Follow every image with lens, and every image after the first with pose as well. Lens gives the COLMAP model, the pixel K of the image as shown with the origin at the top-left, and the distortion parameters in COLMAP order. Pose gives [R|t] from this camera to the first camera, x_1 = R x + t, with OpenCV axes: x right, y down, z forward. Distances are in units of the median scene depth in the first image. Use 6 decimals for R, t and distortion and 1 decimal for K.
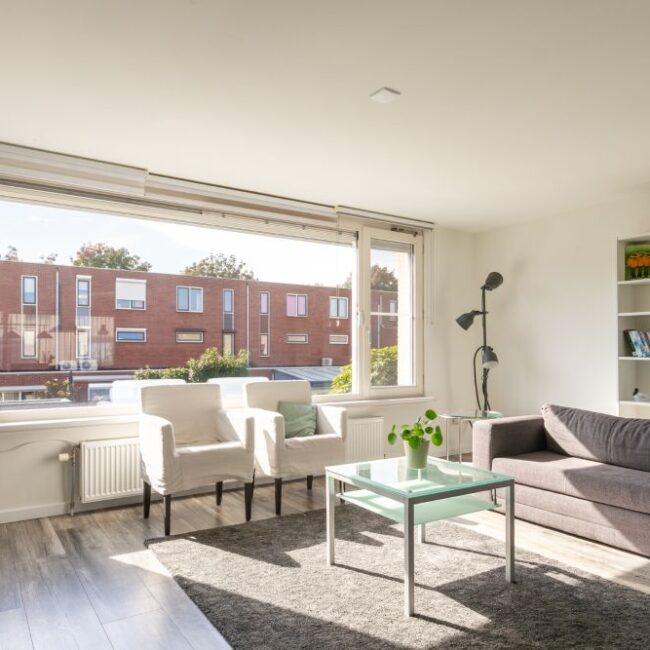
lens RADIAL K [[565.8, 0, 325.2], [0, 565.8, 349.5], [0, 0, 1]] dist [0.006833, -0.005649]
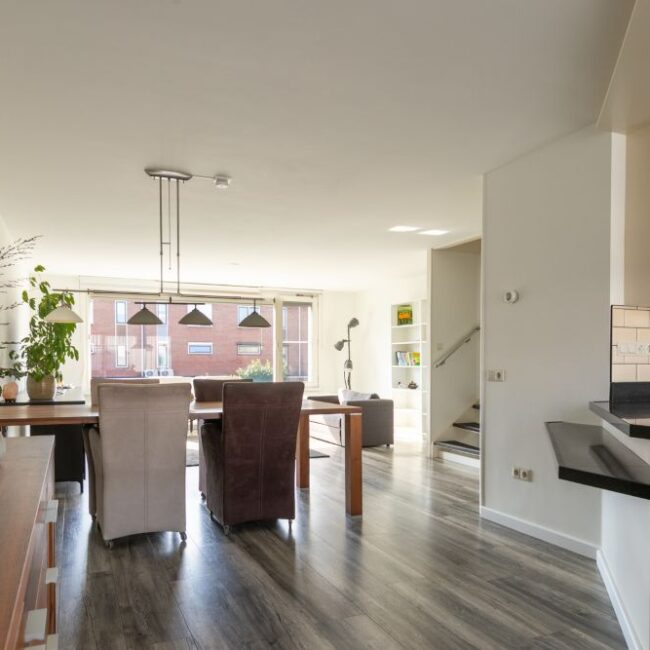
lens RADIAL K [[565.8, 0, 325.2], [0, 565.8, 349.5], [0, 0, 1]] dist [0.006833, -0.005649]
pose [[0.989876, -0.007323, -0.141744, 0.566618], [0.004911, 0.999837, -0.017361, -0.009466], [0.141848, 0.016489, 0.989751, -0.942337]]
